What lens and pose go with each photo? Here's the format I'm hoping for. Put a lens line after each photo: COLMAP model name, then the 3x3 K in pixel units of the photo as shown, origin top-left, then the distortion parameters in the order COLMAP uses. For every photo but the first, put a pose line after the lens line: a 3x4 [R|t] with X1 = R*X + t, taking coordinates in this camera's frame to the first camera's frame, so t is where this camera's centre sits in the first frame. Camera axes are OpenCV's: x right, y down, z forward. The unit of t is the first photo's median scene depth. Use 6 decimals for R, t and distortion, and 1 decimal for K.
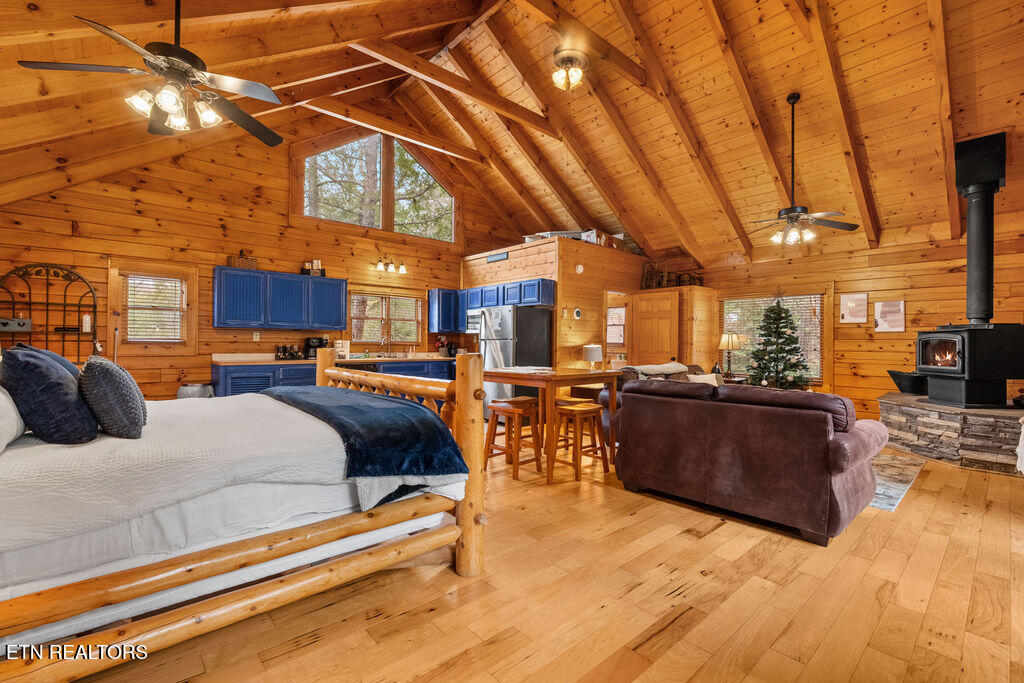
lens RADIAL K [[452.0, 0, 509.9], [0, 452.0, 340.9], [0, 0, 1]] dist [-0.005244, 0.000643]
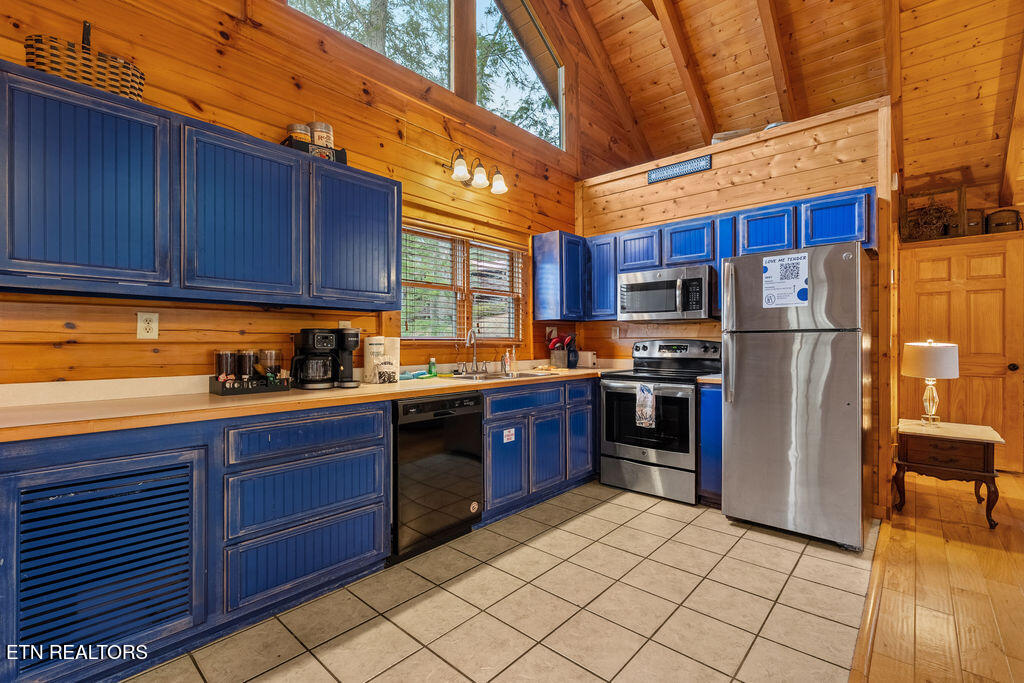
lens RADIAL K [[452.0, 0, 509.3], [0, 452.0, 340.2], [0, 0, 1]] dist [-0.005244, 0.000643]
pose [[0.994249, -0.008775, 0.106736, -0.320086], [0.008227, 0.999951, 0.005575, 0.000911], [-0.106780, -0.004665, 0.994272, 0.615611]]
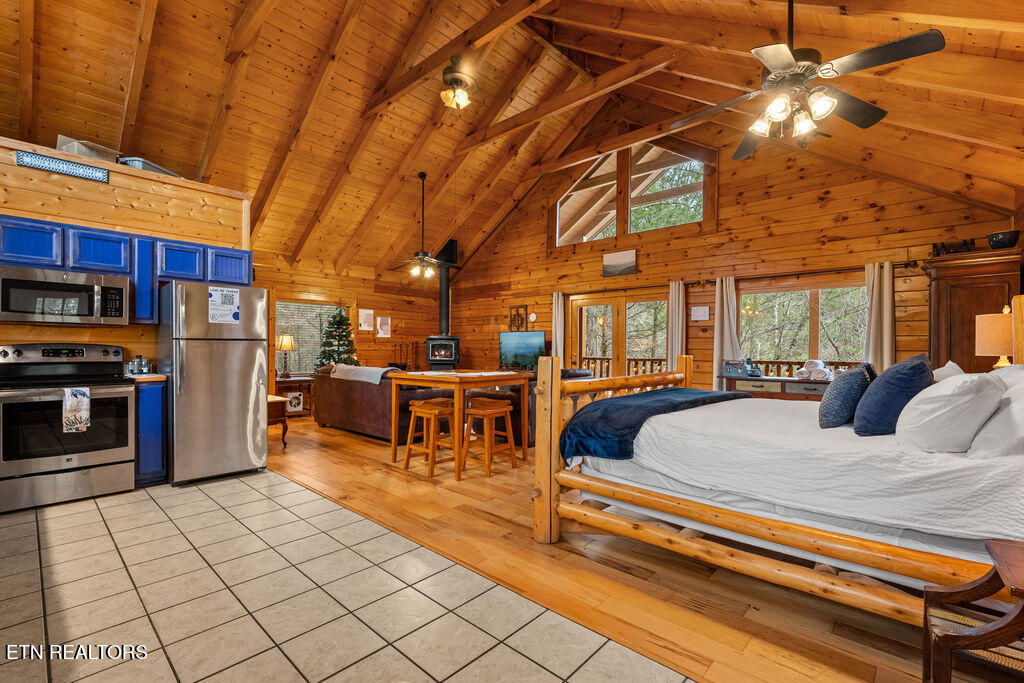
lens RADIAL K [[452.0, 0, 507.7], [0, 452.0, 348.9], [0, 0, 1]] dist [-0.005244, 0.000643]
pose [[-0.096055, -0.010146, 0.995324, -0.662212], [-0.014188, 0.999860, 0.008823, -0.000902], [-0.995275, -0.013275, -0.096186, 0.676288]]
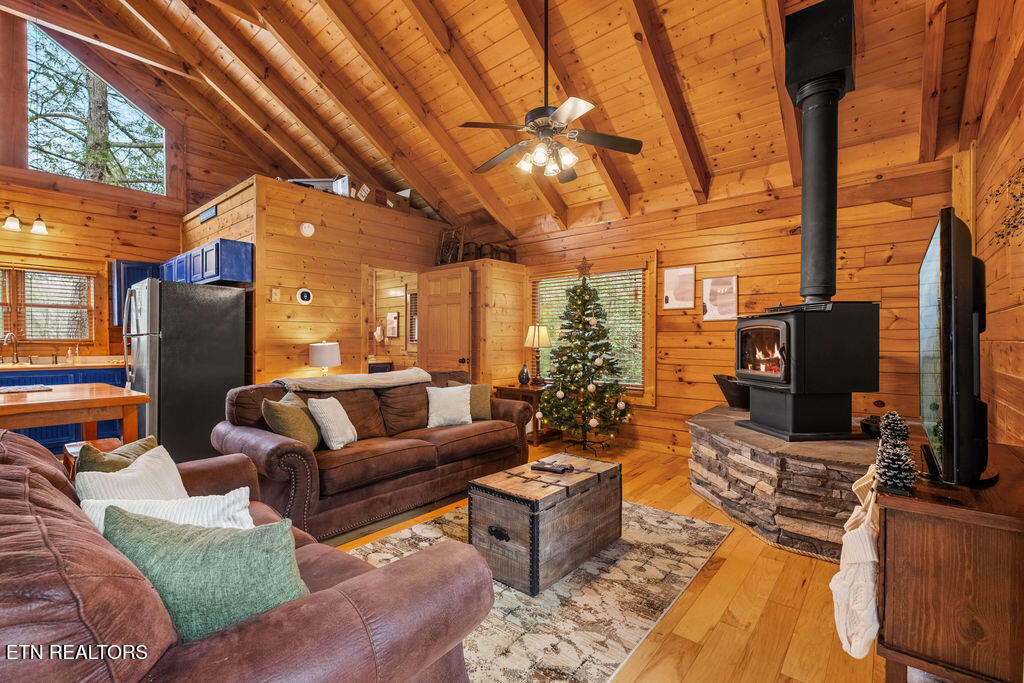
lens RADIAL K [[452.0, 0, 510.3], [0, 452.0, 347.5], [0, 0, 1]] dist [-0.005244, 0.000643]
pose [[0.990208, -0.010420, 0.139211, 0.383933], [0.007729, 0.999773, 0.019858, 0.005797], [-0.139386, -0.018587, 0.990064, 0.312763]]
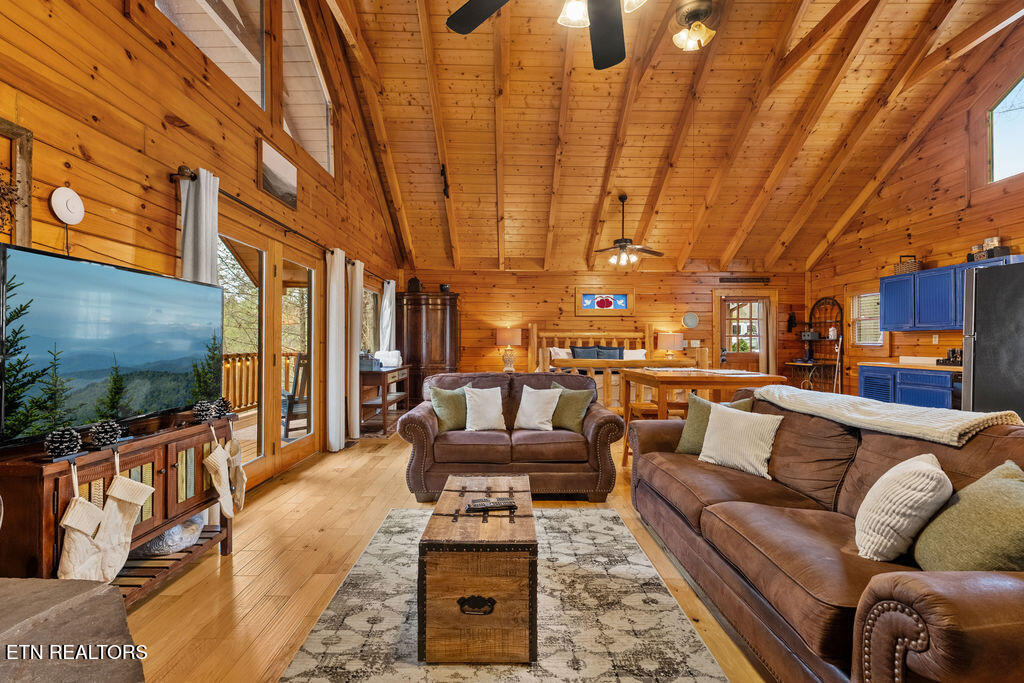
lens RADIAL K [[452.0, 0, 510.0], [0, 452.0, 343.1], [0, 0, 1]] dist [-0.005244, 0.000643]
pose [[-0.658198, -0.011924, -0.752750, 0.695887], [-0.004713, 0.999920, -0.011718, 0.012303], [0.752830, -0.004165, -0.658202, 0.904557]]
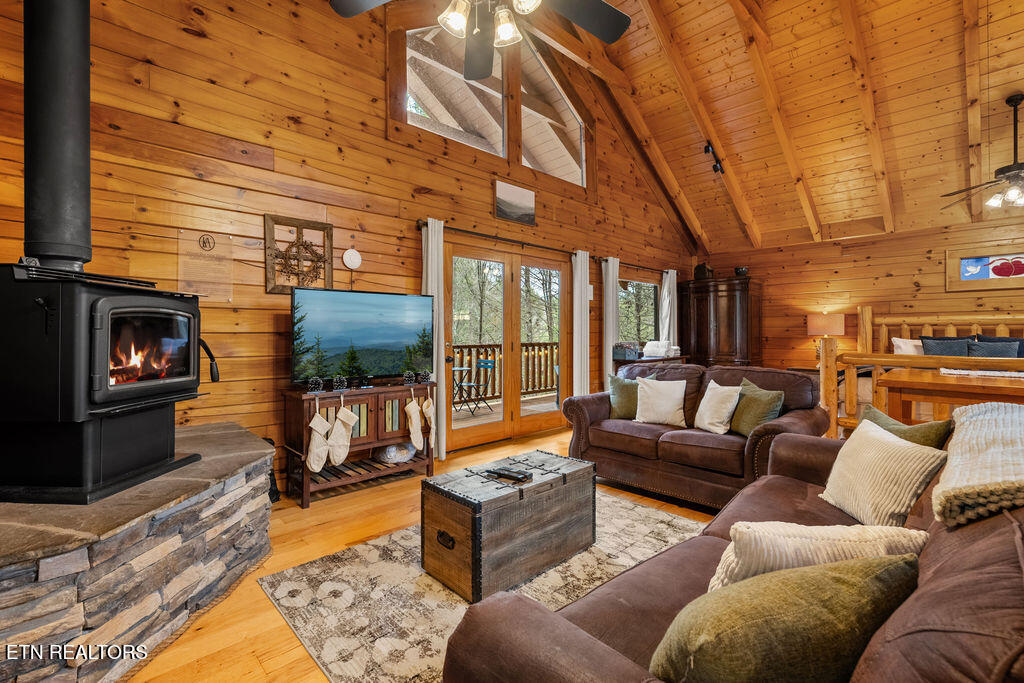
lens RADIAL K [[452.0, 0, 508.4], [0, 452.0, 332.0], [0, 0, 1]] dist [-0.005244, 0.000643]
pose [[-0.999518, -0.007449, -0.030141, 0.485228], [-0.007150, 0.999924, -0.010014, 0.011863], [0.030213, -0.009793, -0.999495, 1.044070]]
